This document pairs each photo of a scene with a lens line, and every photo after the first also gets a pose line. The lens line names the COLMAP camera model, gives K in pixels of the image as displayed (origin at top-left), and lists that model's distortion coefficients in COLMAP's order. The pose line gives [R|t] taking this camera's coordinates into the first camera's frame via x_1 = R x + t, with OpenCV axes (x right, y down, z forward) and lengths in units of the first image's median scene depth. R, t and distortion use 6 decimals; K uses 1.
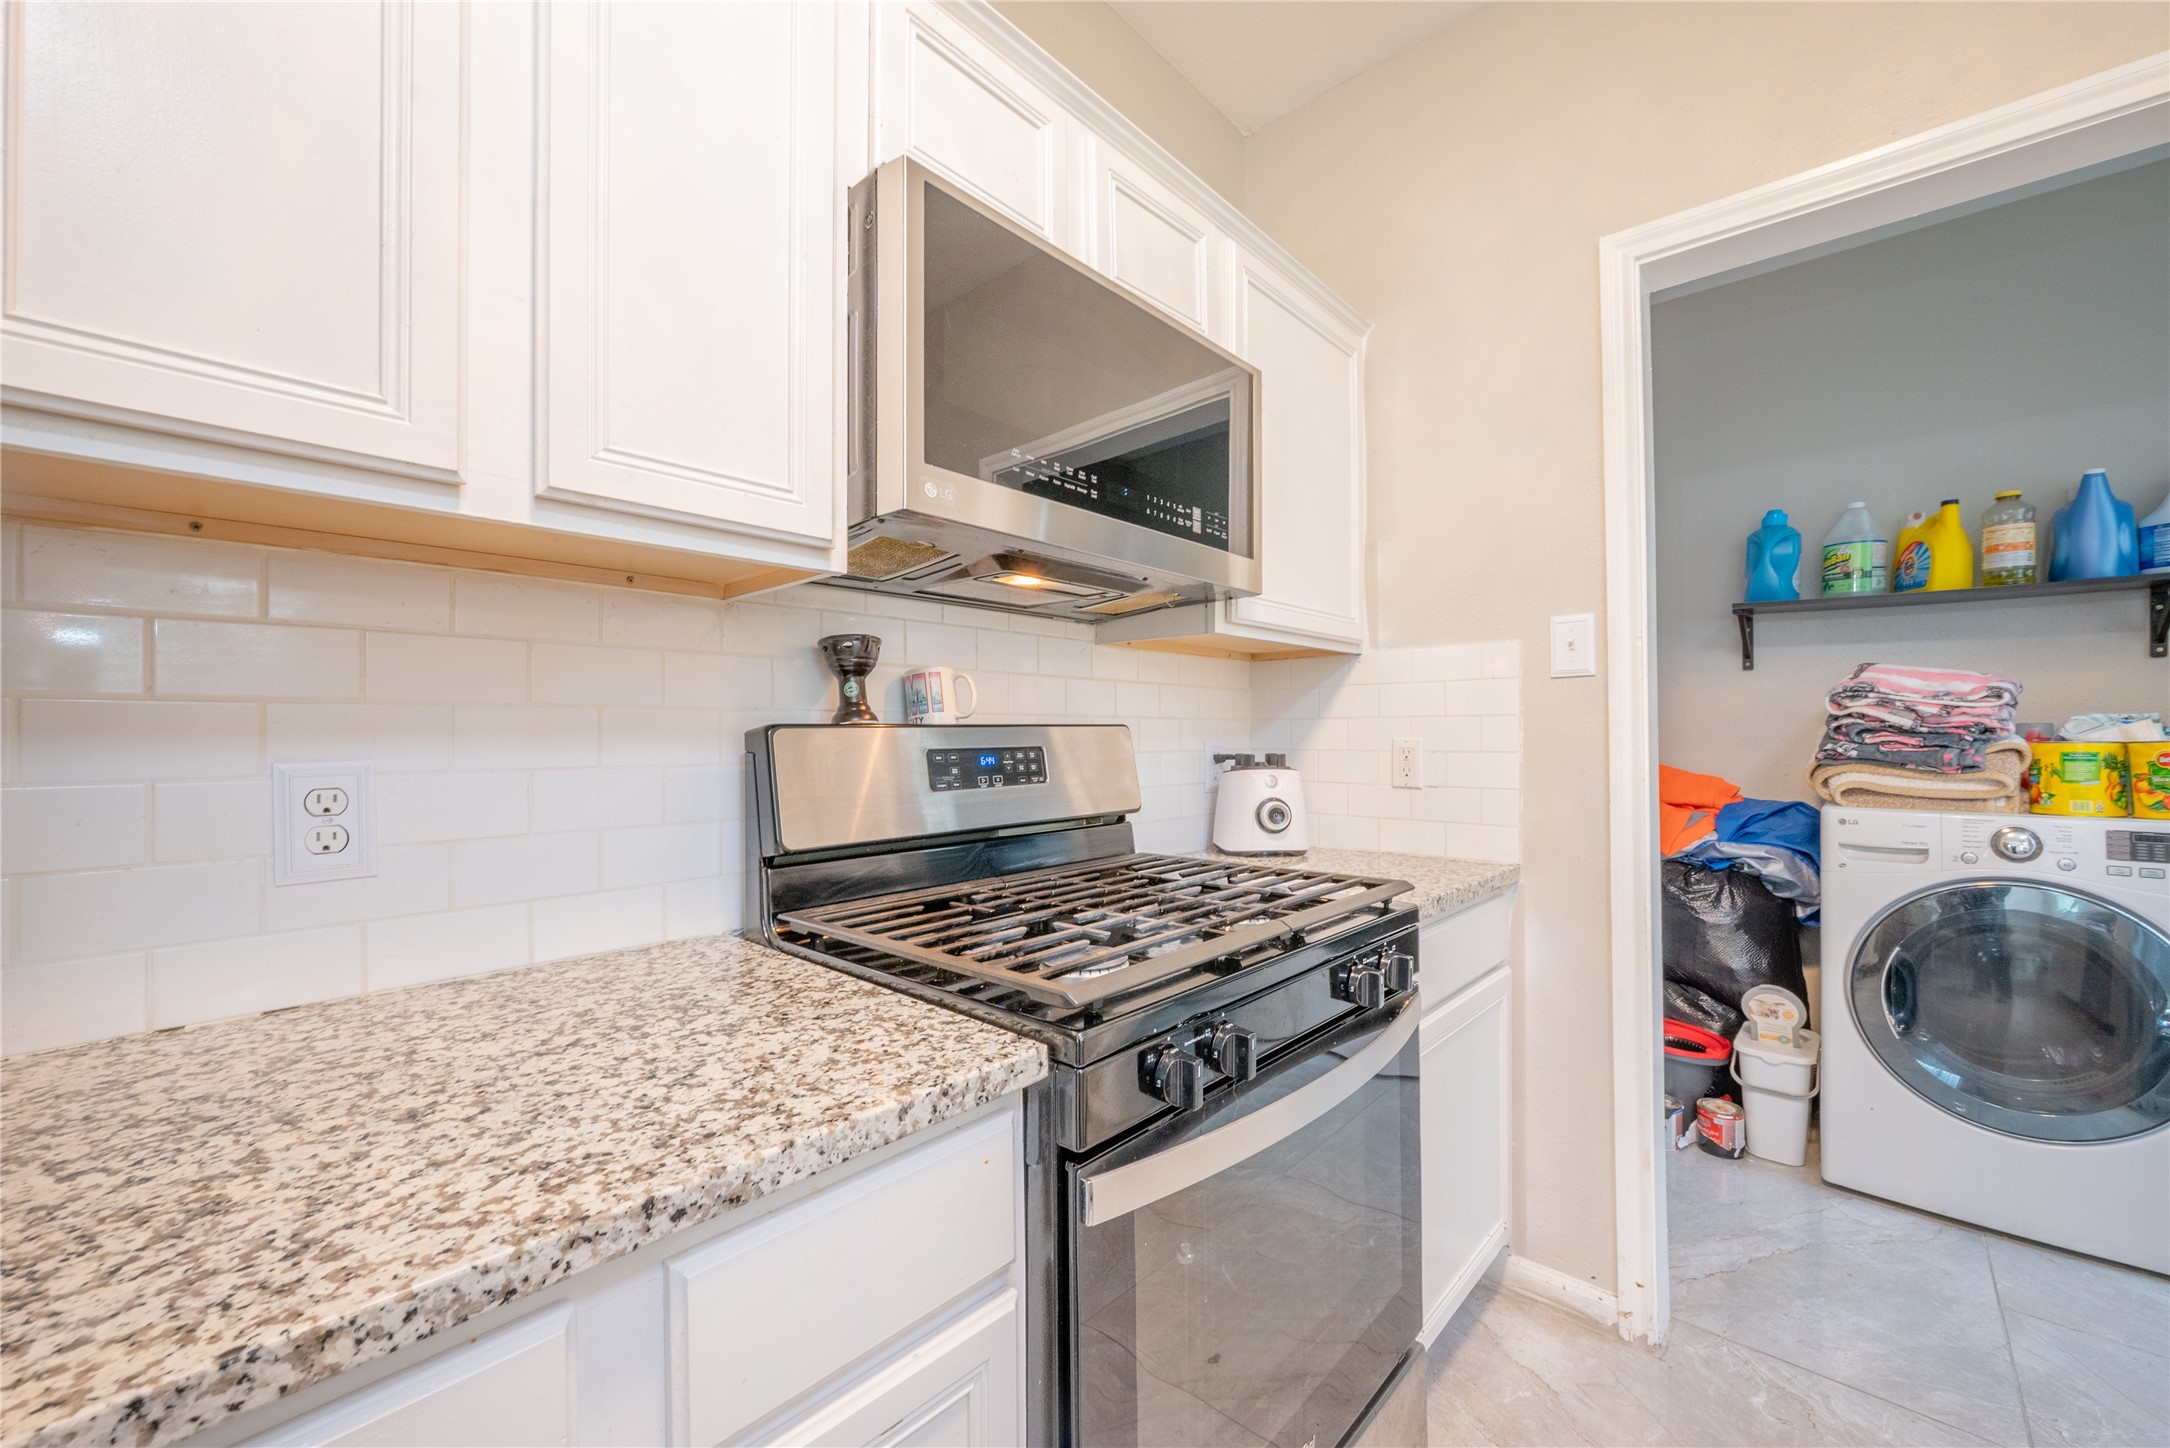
lens RADIAL K [[862.5, 0, 1088.7], [0, 862.5, 727.6], [0, 0, 1]] dist [-0.002450, -0.000453]
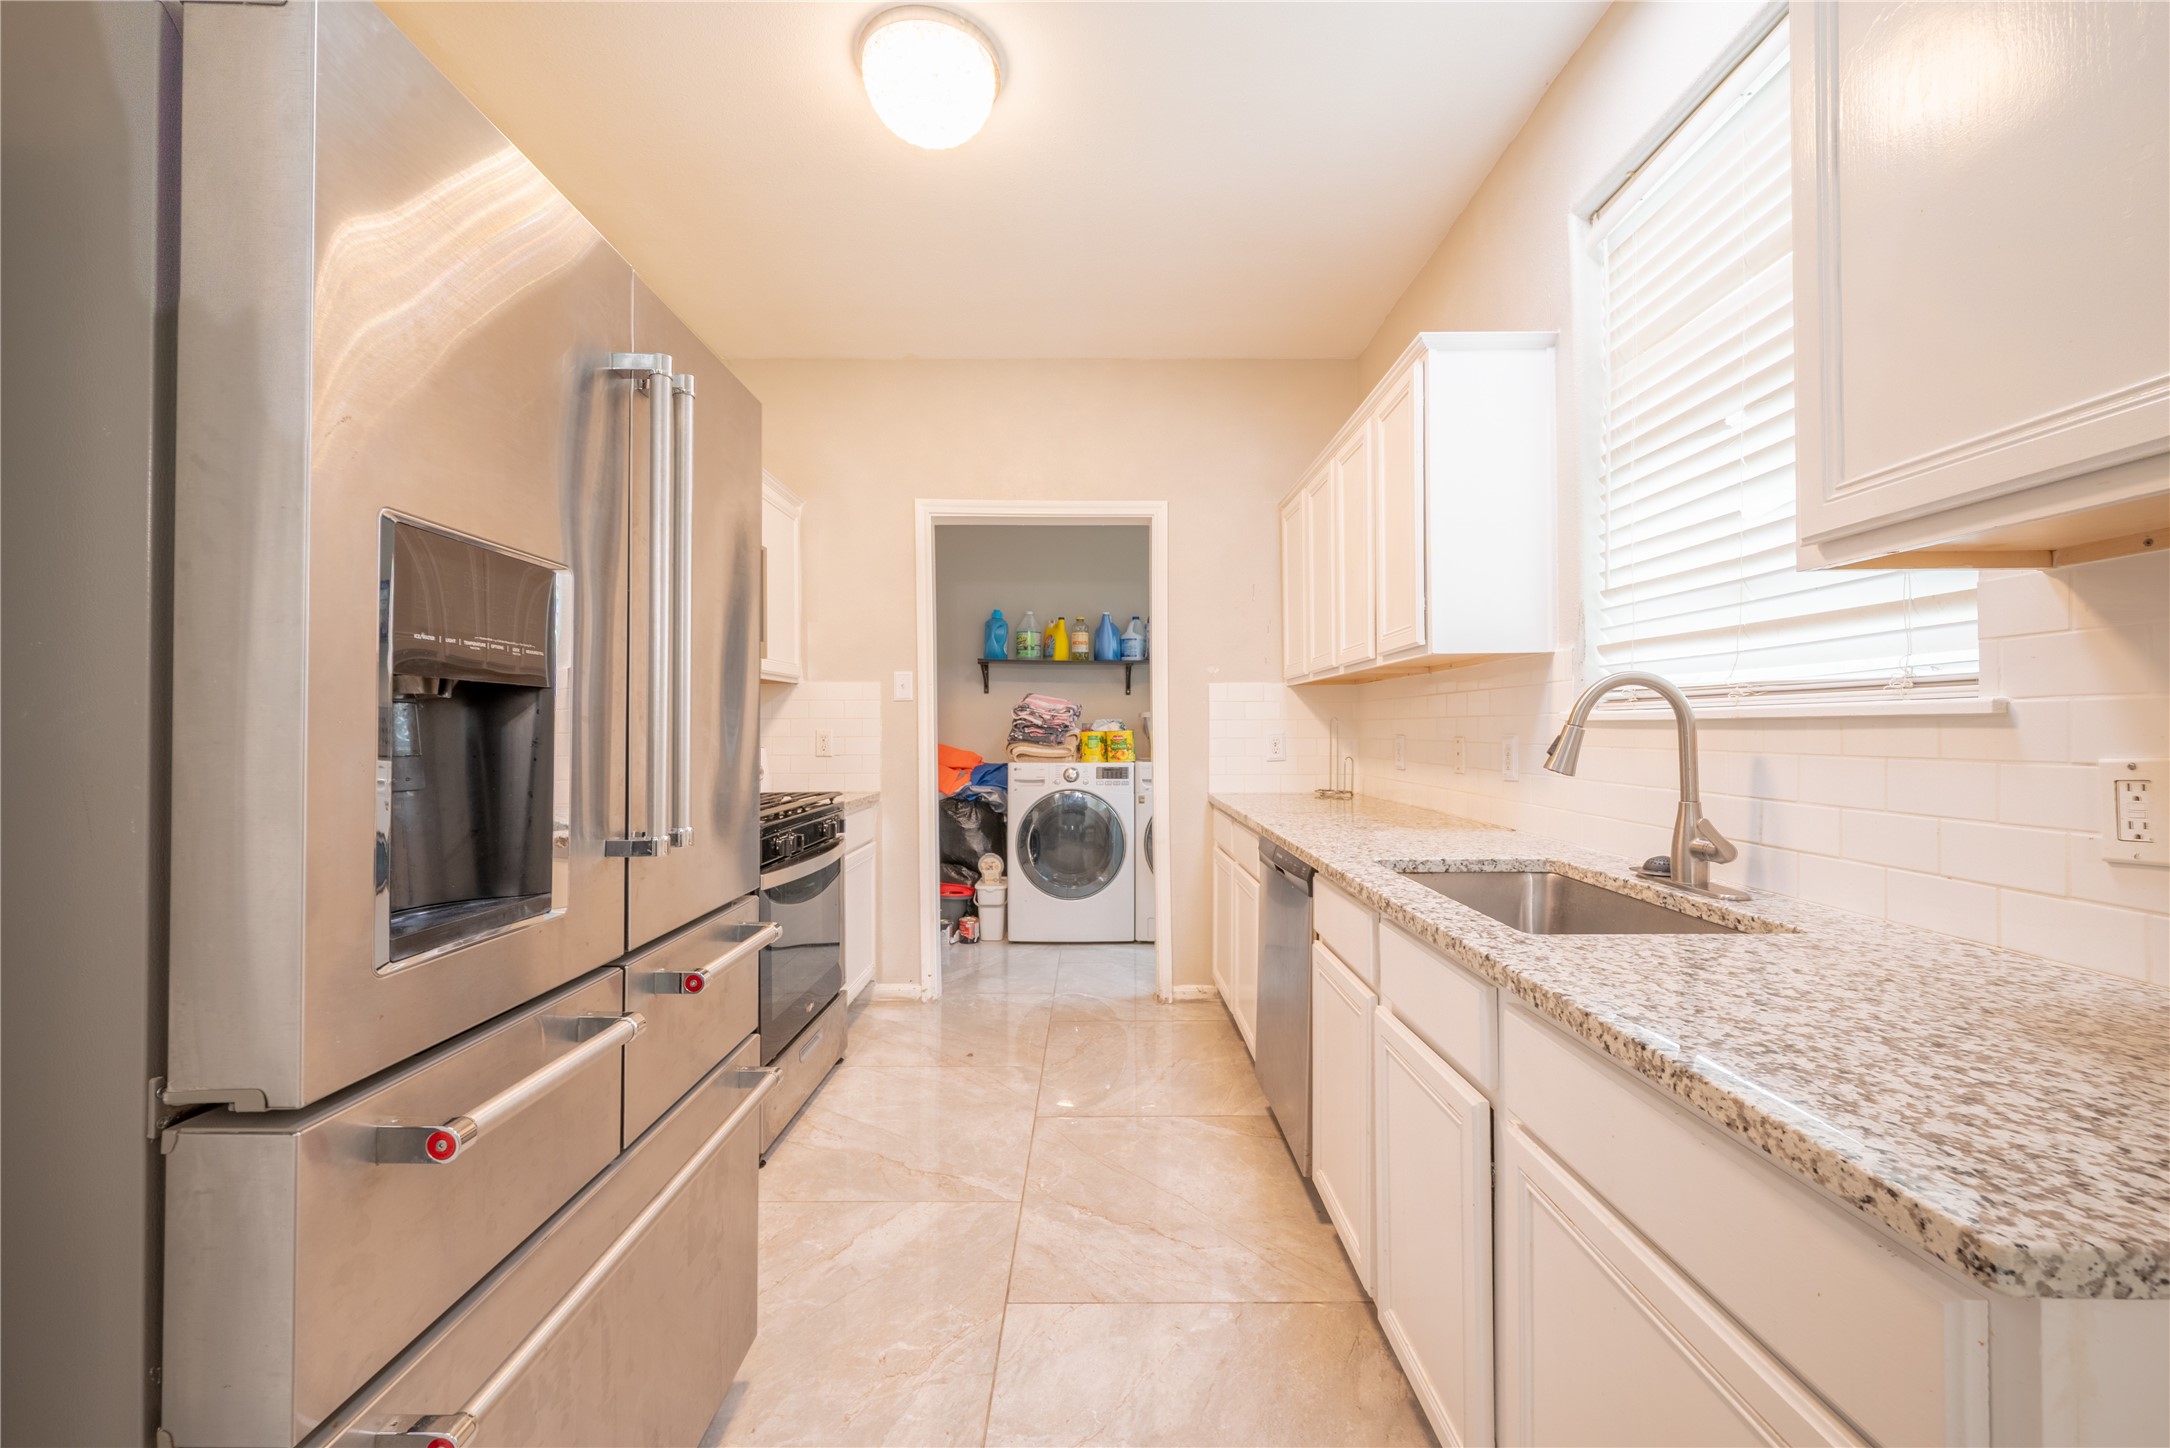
lens RADIAL K [[862.5, 0, 1088.7], [0, 862.5, 727.6], [0, 0, 1]] dist [-0.002450, -0.000453]
pose [[0.744581, 0.000588, 0.667532, -0.393580], [-0.003502, 0.999989, 0.003025, -0.000619], [-0.667523, -0.004590, 0.744575, -0.676265]]
